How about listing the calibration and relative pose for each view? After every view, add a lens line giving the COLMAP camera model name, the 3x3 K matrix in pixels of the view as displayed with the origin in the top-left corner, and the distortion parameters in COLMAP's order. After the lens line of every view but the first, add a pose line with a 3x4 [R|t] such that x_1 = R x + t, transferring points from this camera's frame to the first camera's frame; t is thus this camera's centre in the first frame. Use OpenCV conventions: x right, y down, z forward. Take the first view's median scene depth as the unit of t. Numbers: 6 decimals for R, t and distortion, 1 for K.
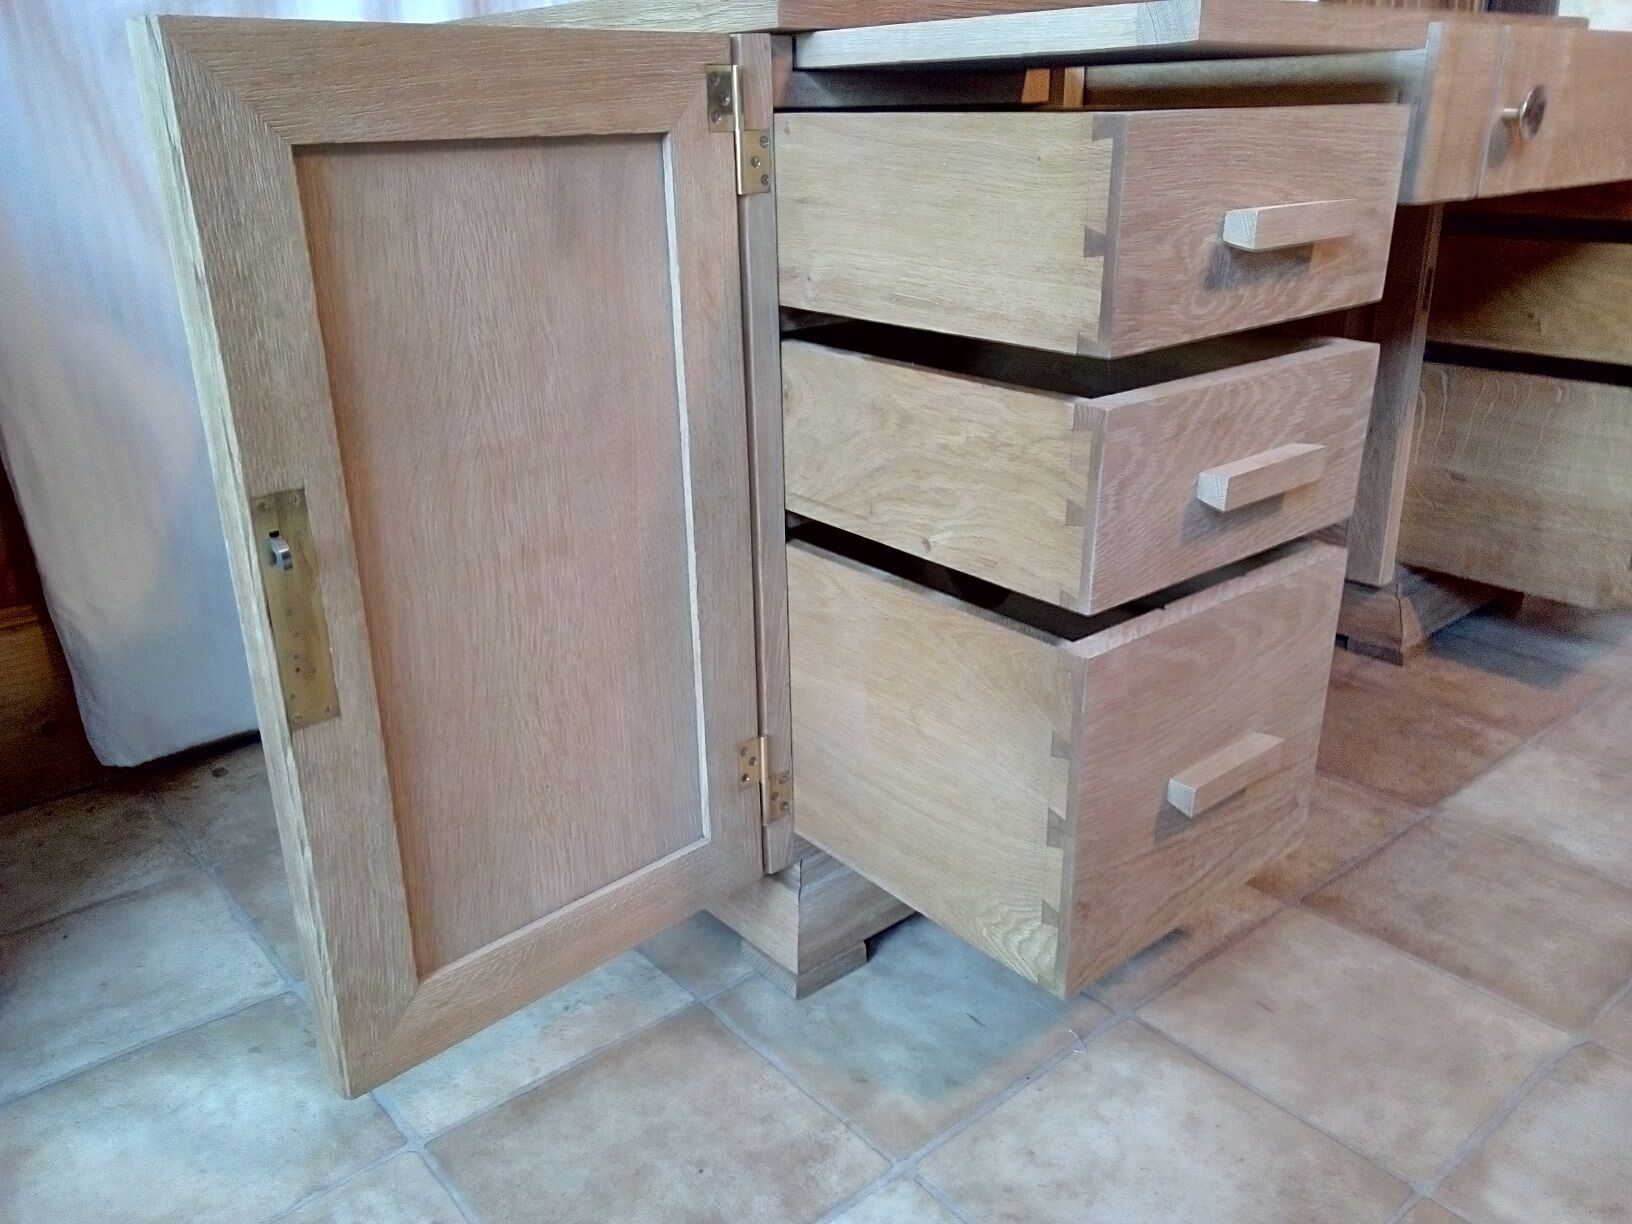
lens RADIAL K [[1285.7, 0, 817.4], [0, 1285.7, 604.2], [0, 0, 1]] dist [0.069865, -0.082127]
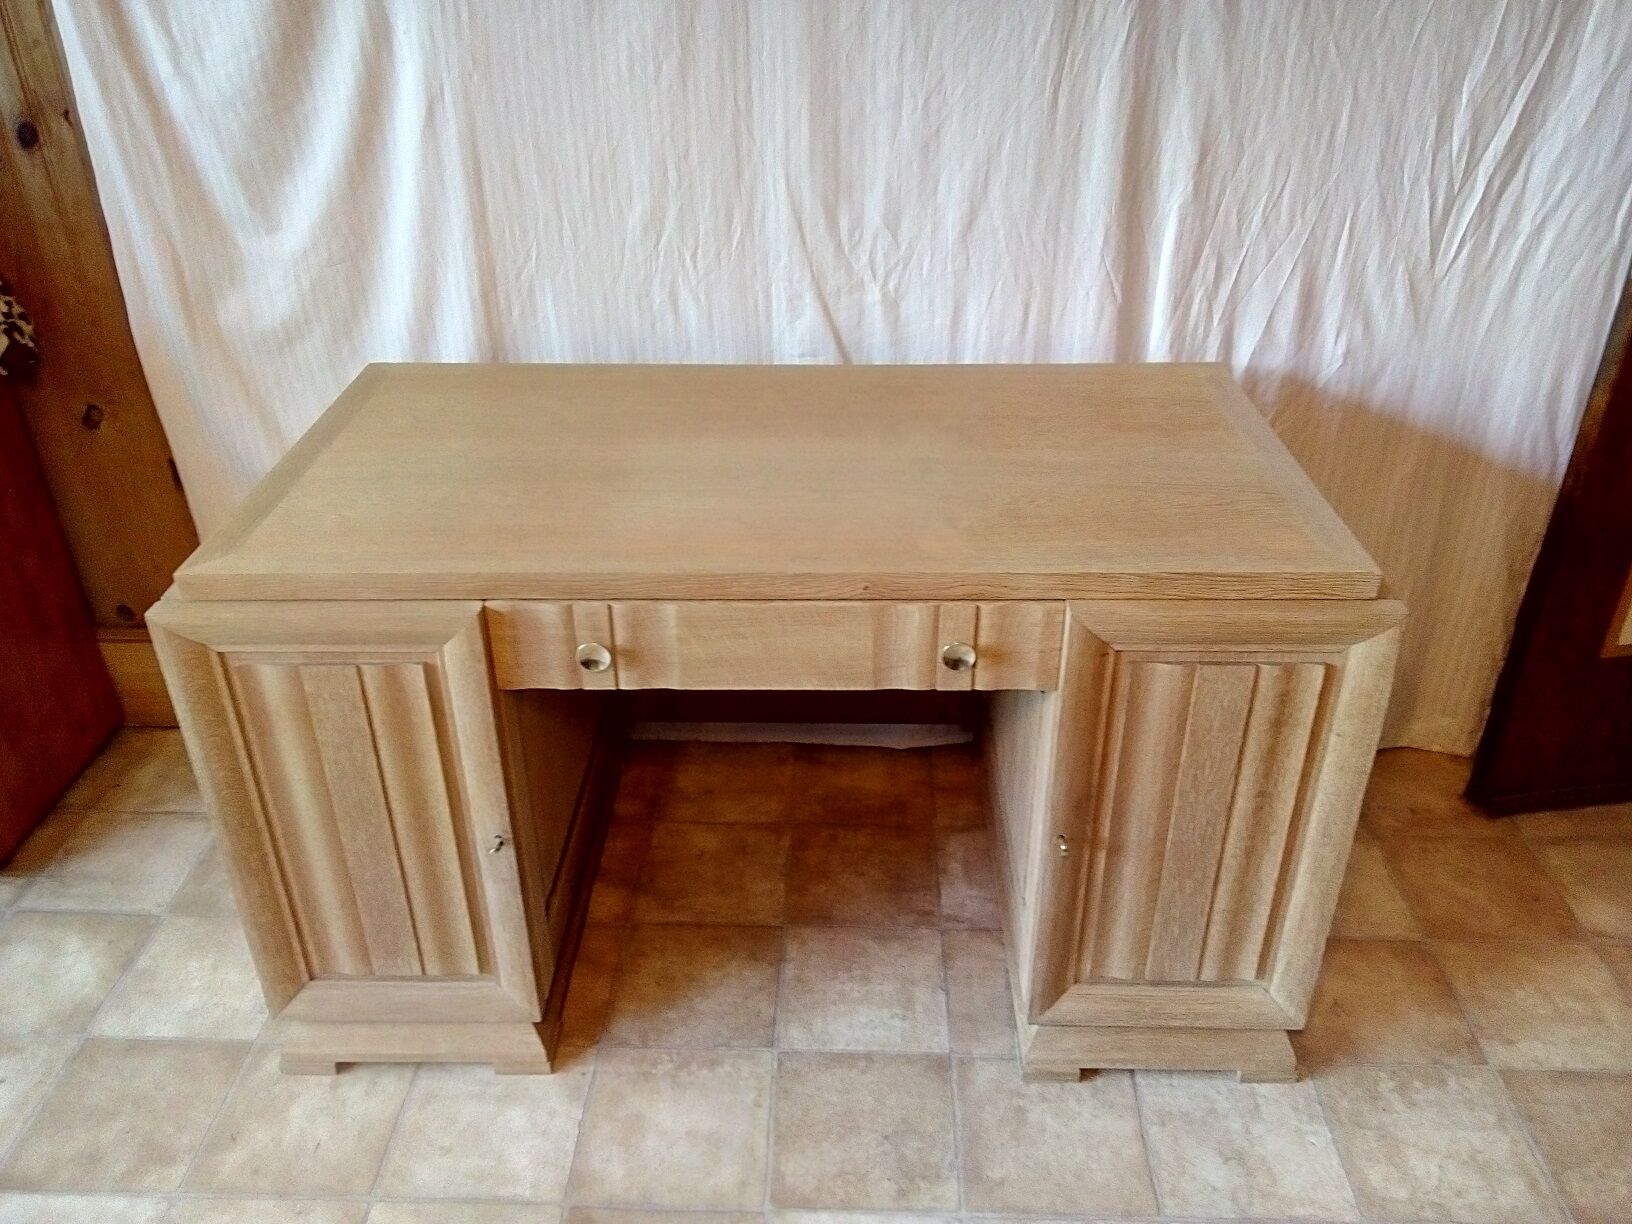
lens RADIAL K [[1281.3, 0, 818.3], [0, 1281.3, 600.6], [0, 0, 1]] dist [0.080960, -0.093073]
pose [[0.745100, 0.350650, -0.567337, 1.225209], [-0.239584, 0.934581, 0.262978, -0.859056], [0.622436, -0.060020, 0.780366, 0.159390]]
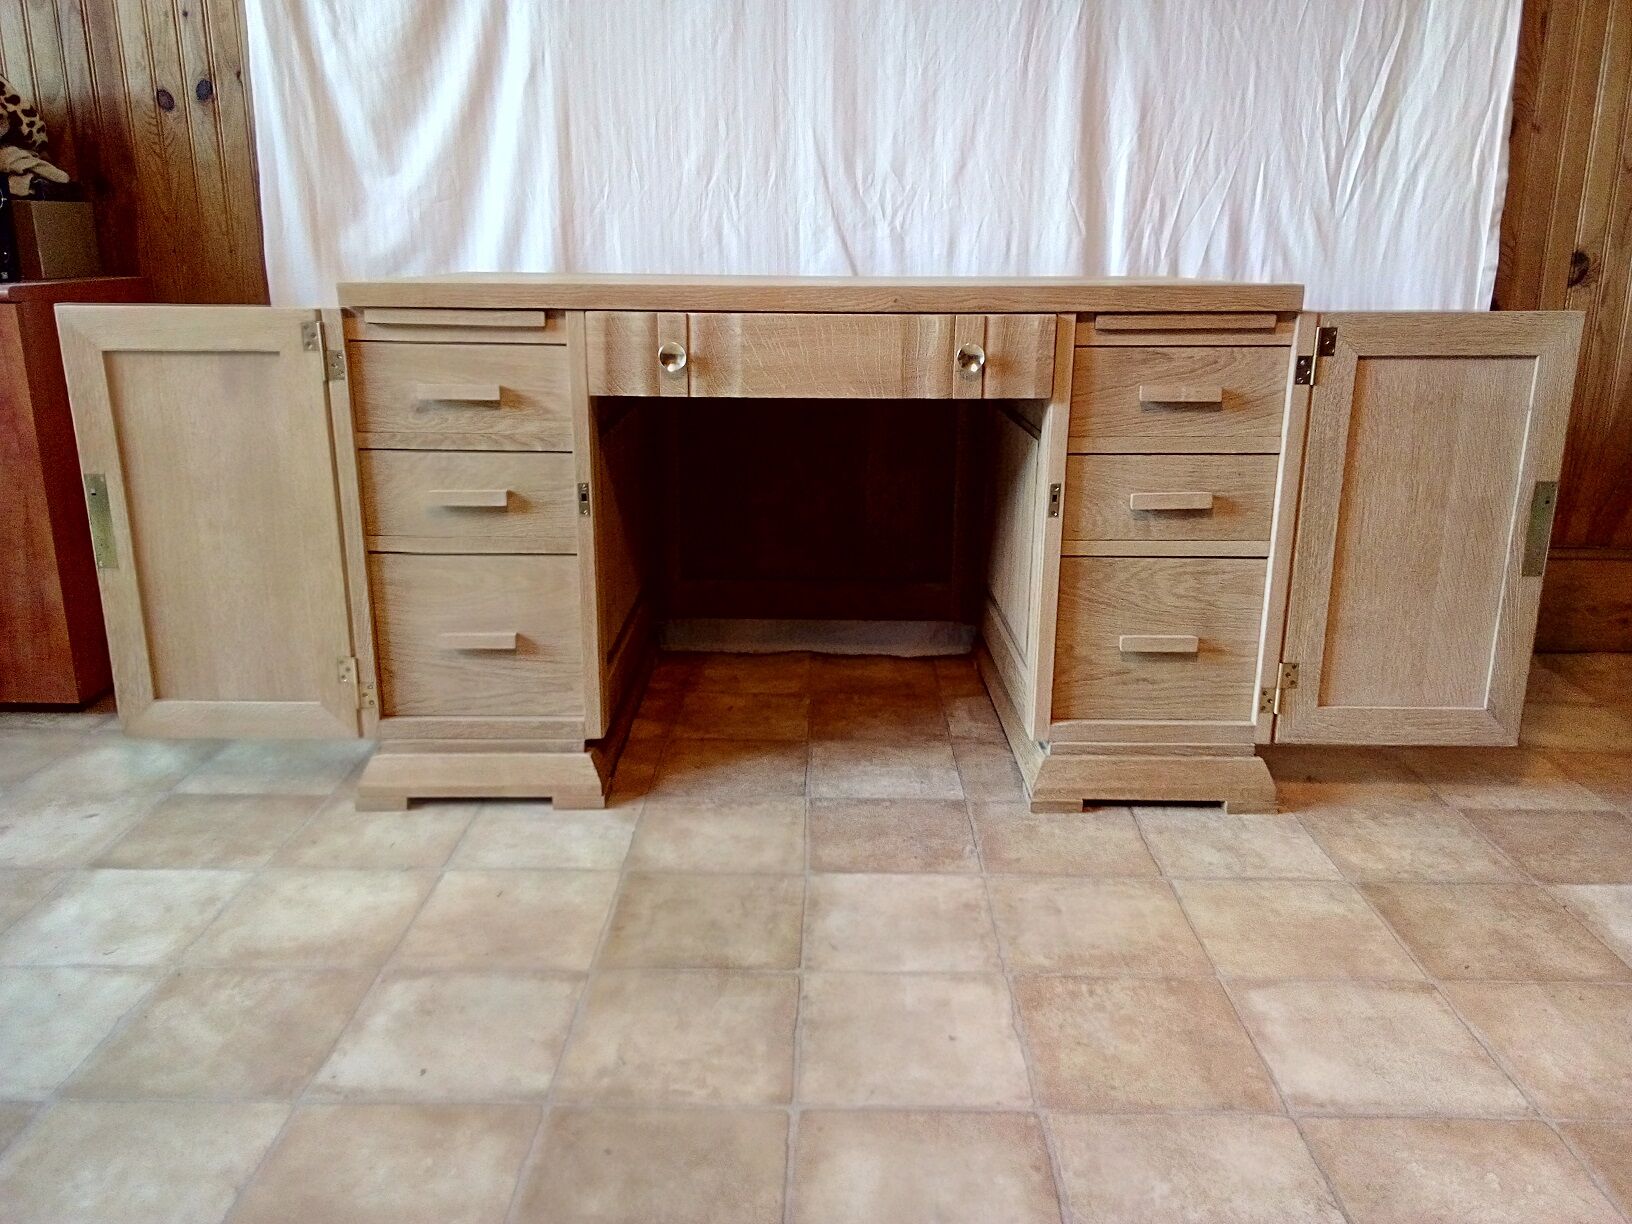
lens RADIAL K [[1281.3, 0, 818.3], [0, 1281.3, 600.6], [0, 0, 1]] dist [0.080960, -0.093073]
pose [[0.758986, 0.200960, -0.619319, 1.531225], [-0.245897, 0.969207, 0.013143, -0.159907], [0.602889, 0.142313, 0.785030, -0.076311]]
